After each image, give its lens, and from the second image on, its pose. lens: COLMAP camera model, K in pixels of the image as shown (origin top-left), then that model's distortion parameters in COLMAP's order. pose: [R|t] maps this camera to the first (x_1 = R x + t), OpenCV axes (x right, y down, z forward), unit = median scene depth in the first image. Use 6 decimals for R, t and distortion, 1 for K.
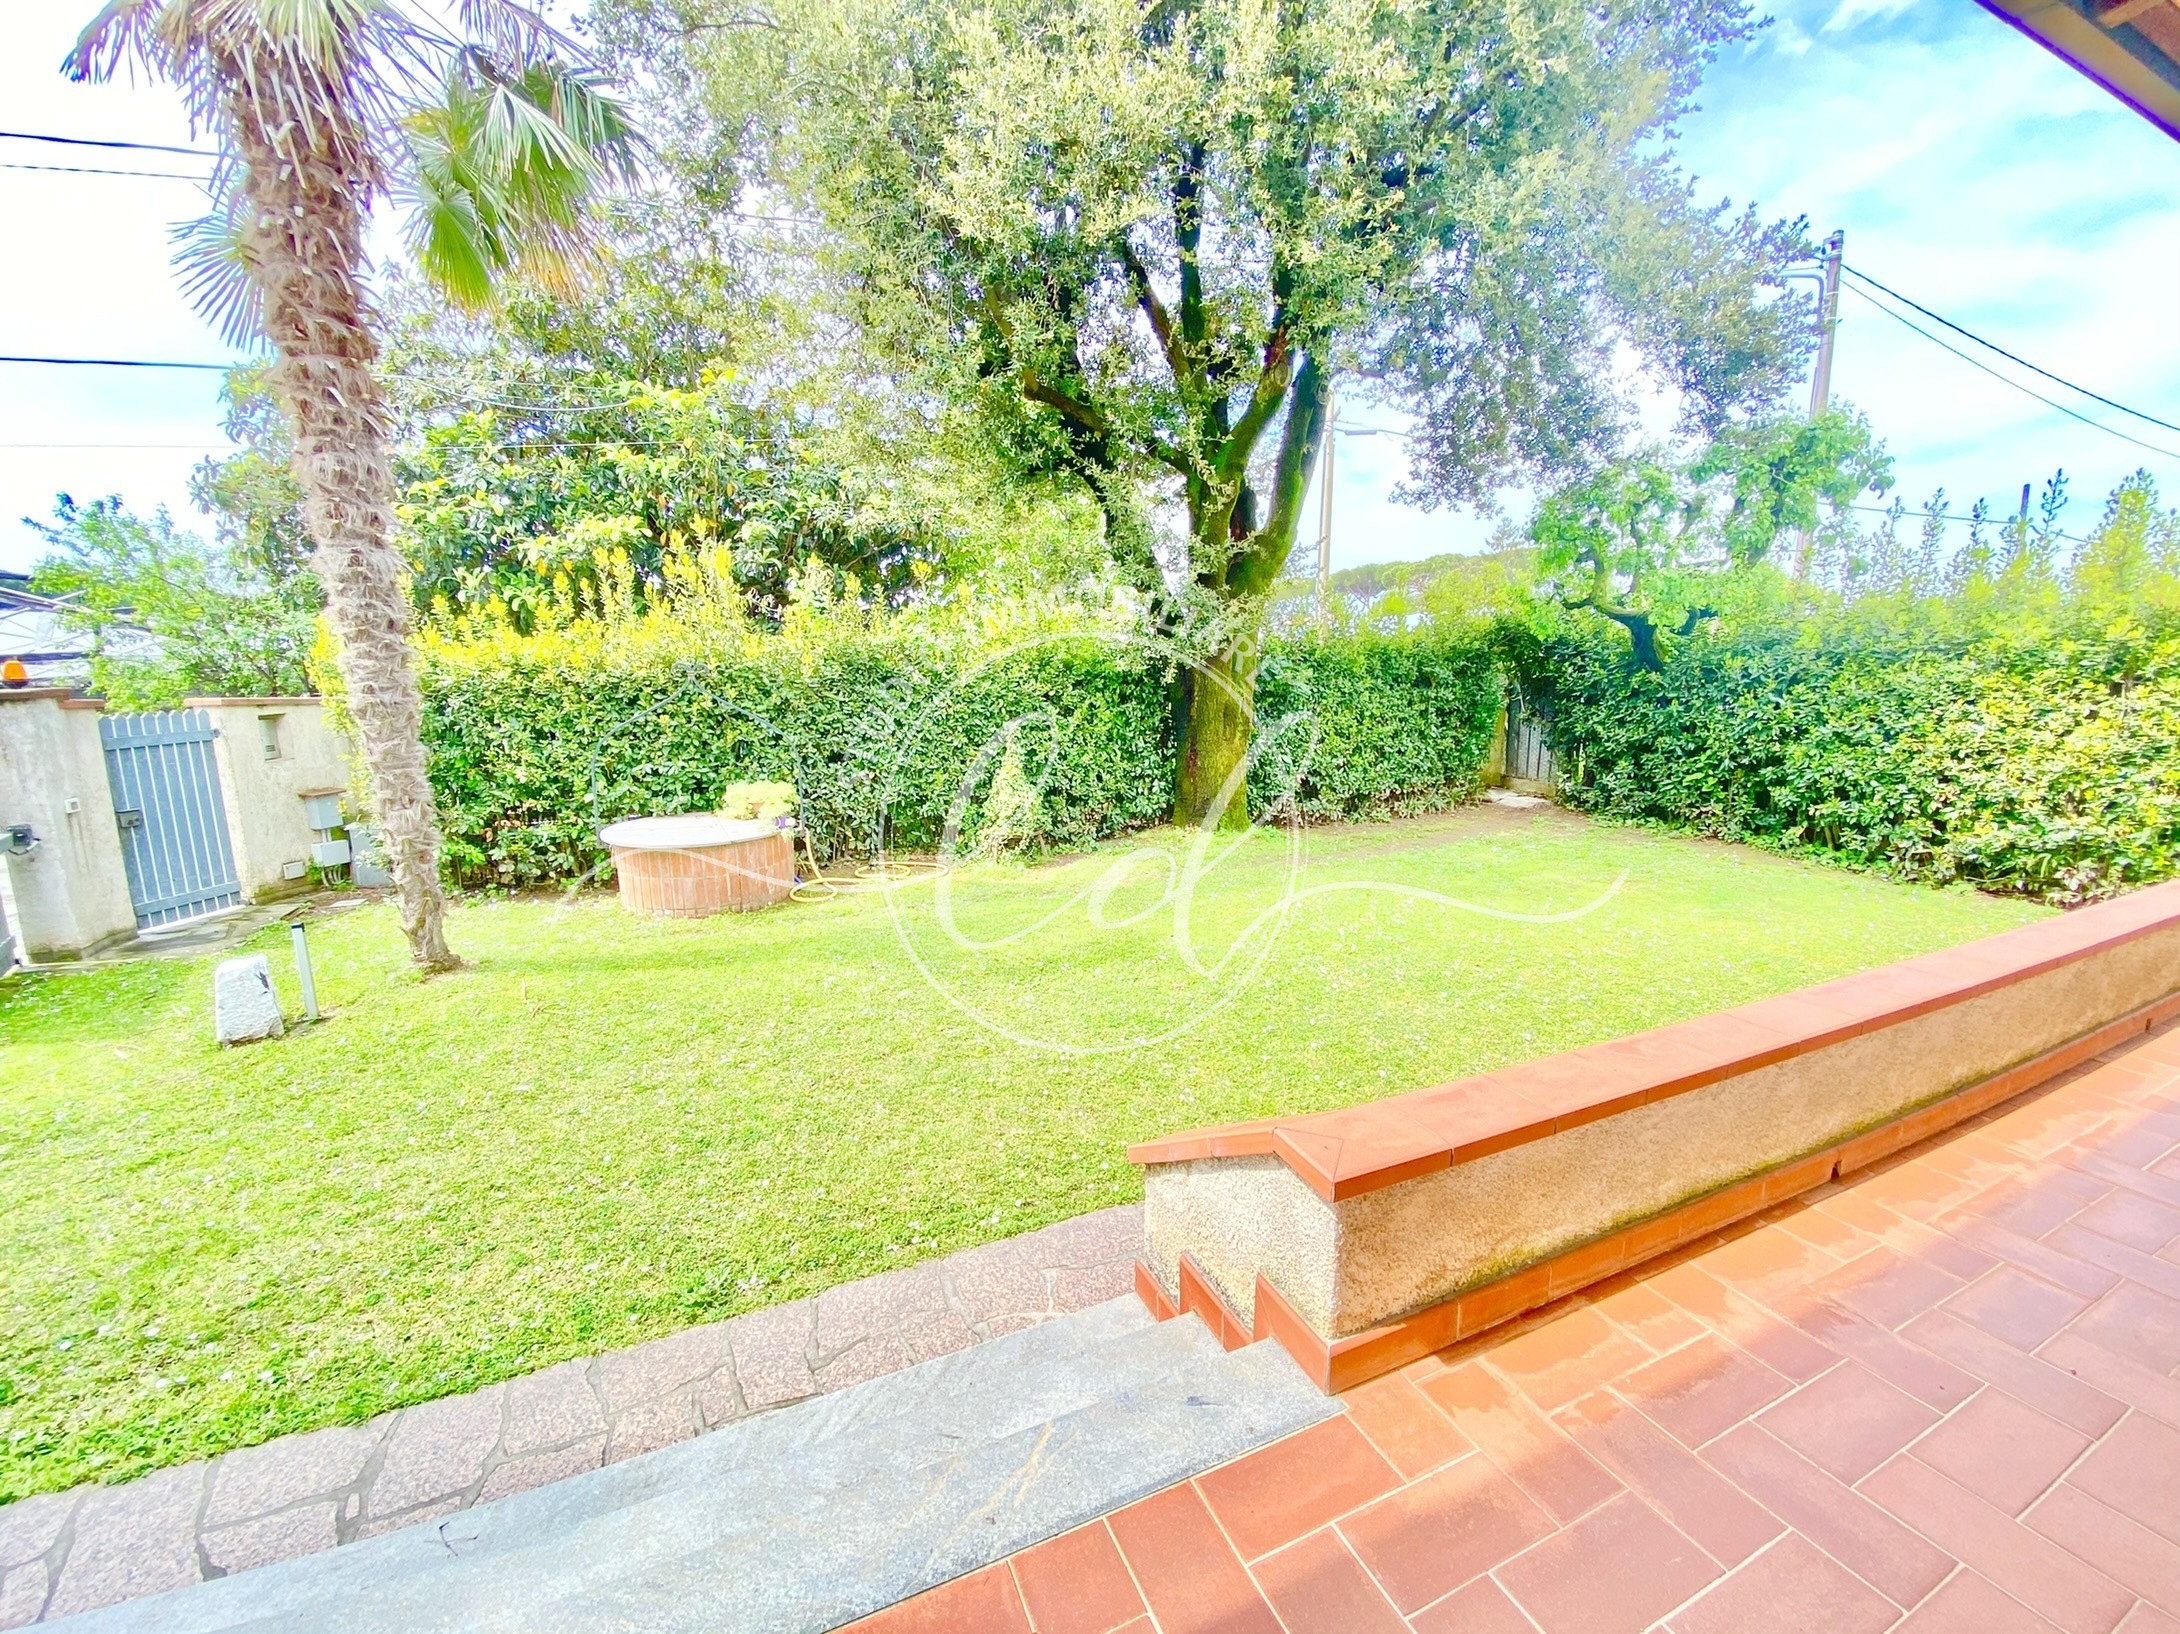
lens RADIAL K [[882.1, 0, 1090.3], [0, 882.1, 817.5], [0, 0, 1]] dist [-0.001571, -0.000080]
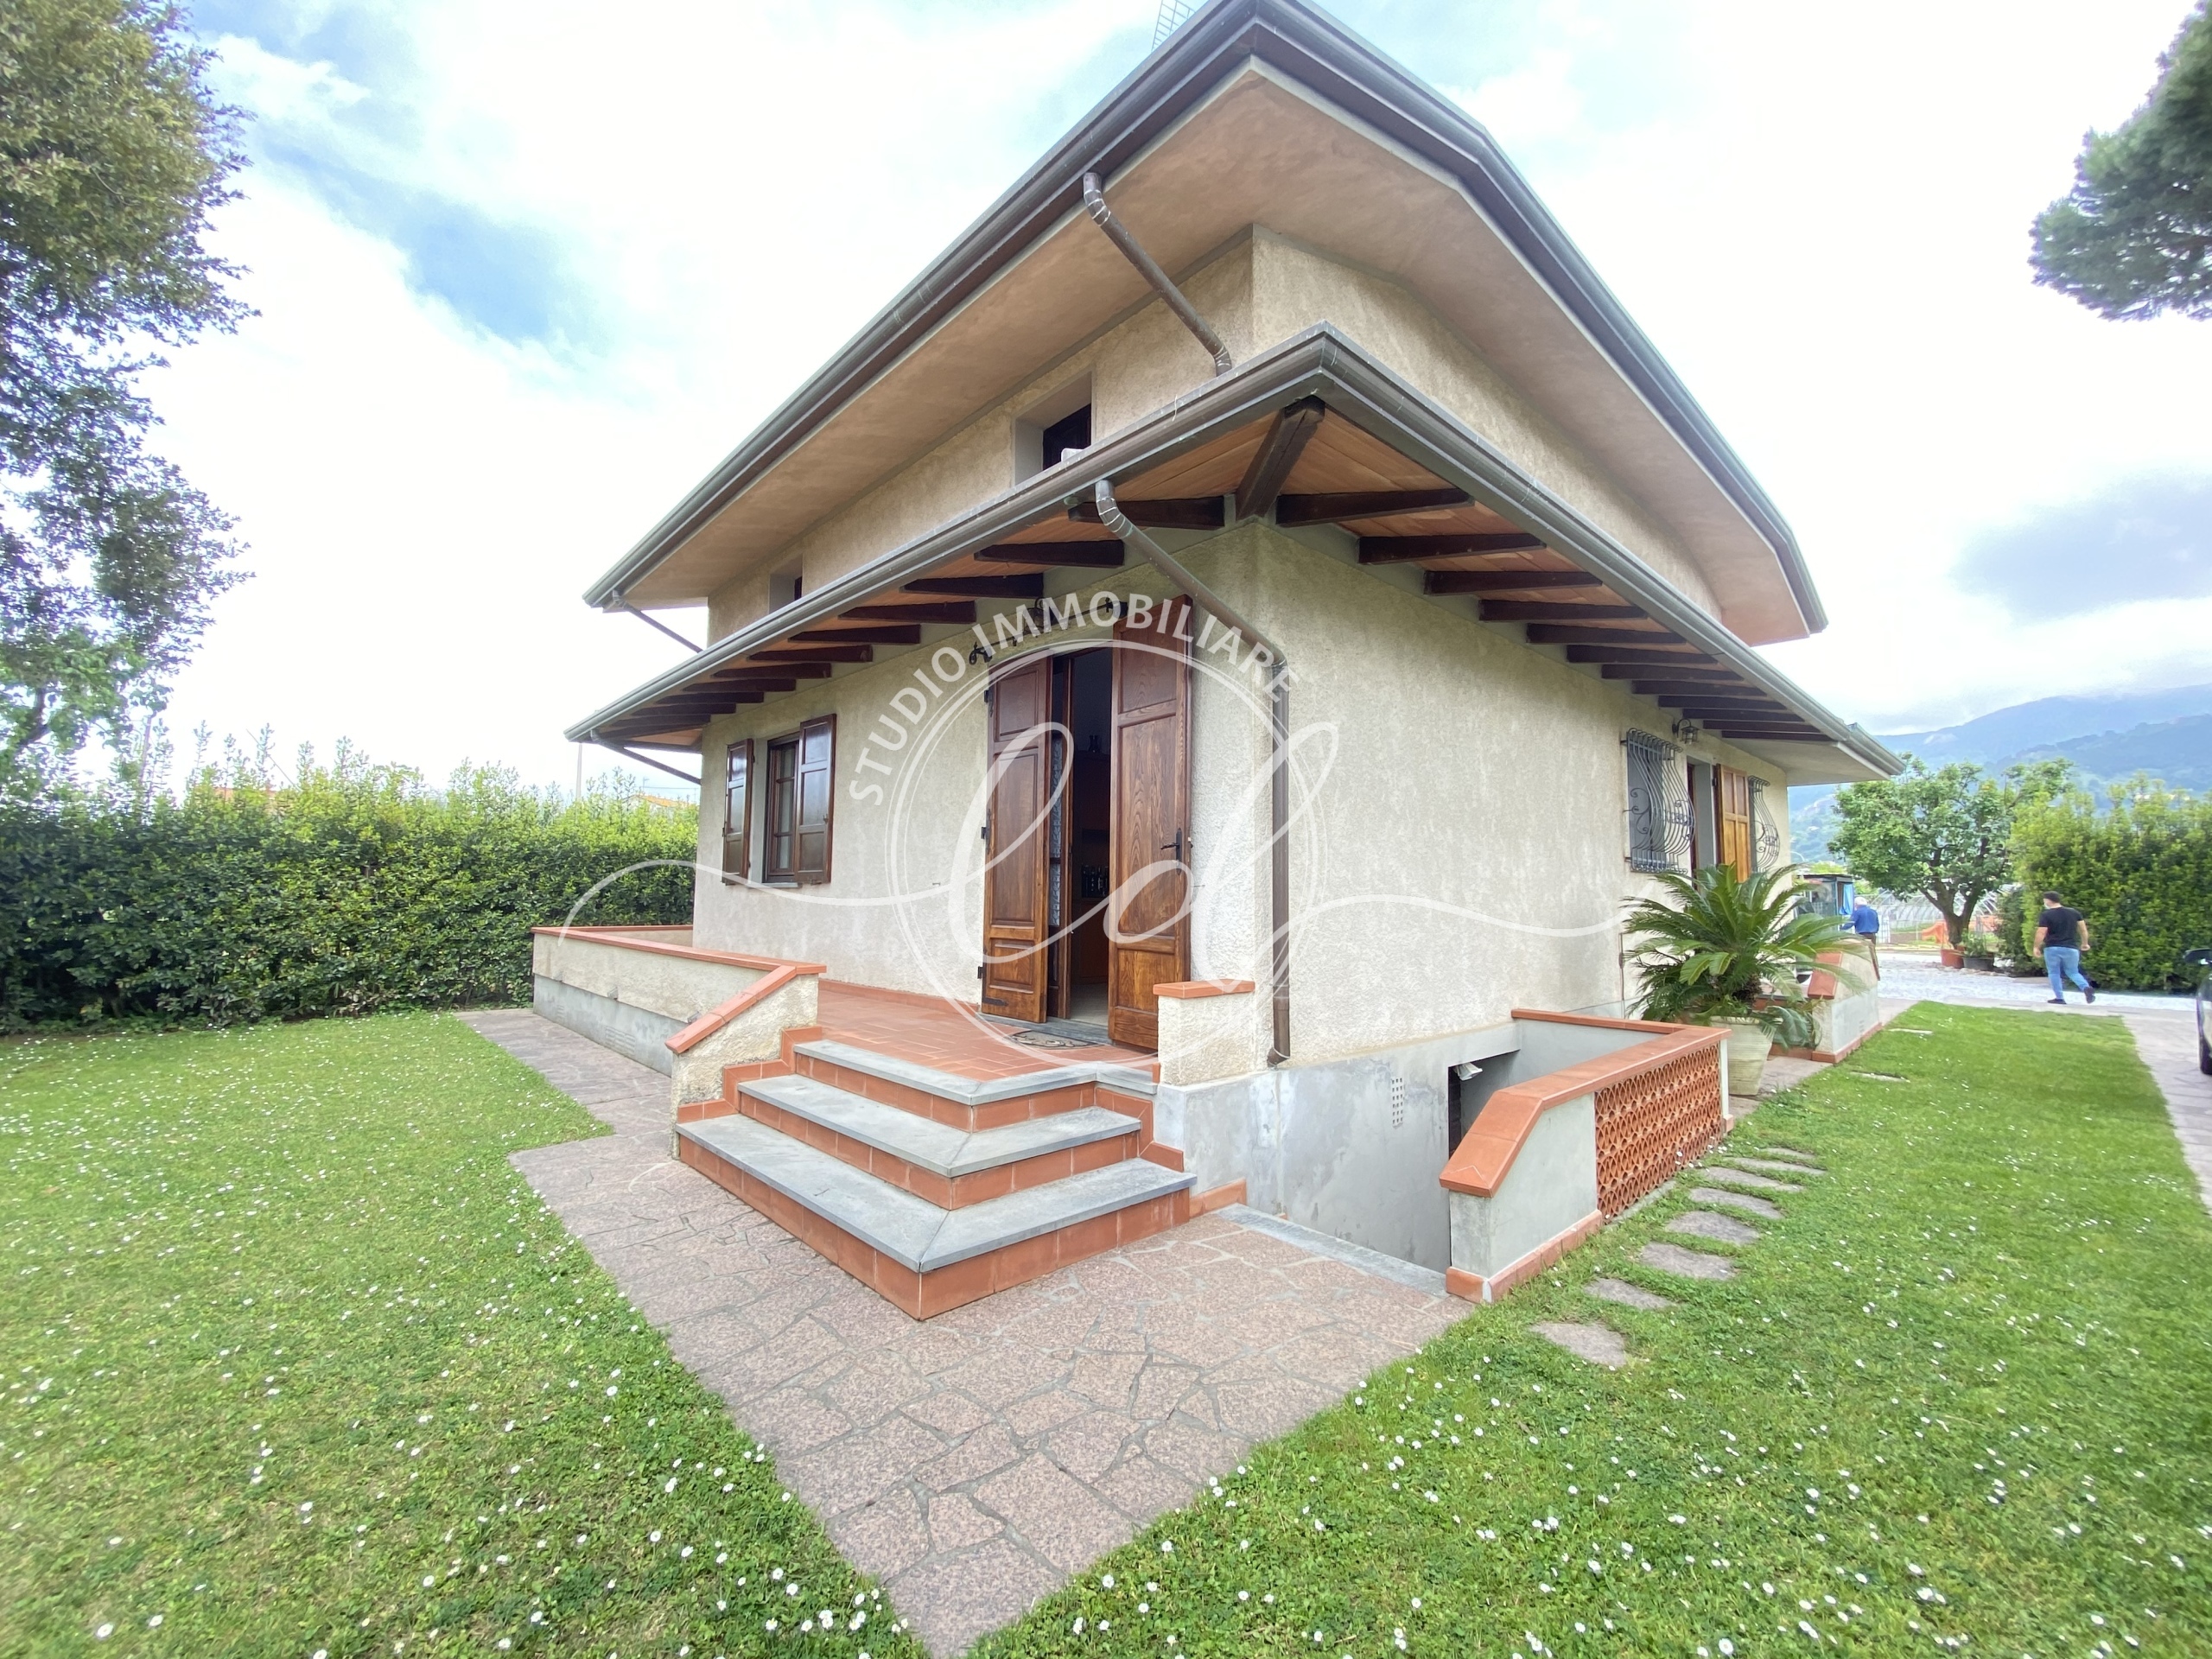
lens RADIAL K [[895.1, 0, 1106.1], [0, 895.1, 827.2], [0, 0, 1]] dist [-0.001571, -0.000080]
pose [[-0.296740, 0.063936, 0.952816, -0.681102], [0.162831, 0.986532, -0.015487, 0.018037], [-0.940974, 0.150552, -0.303154, 0.184360]]
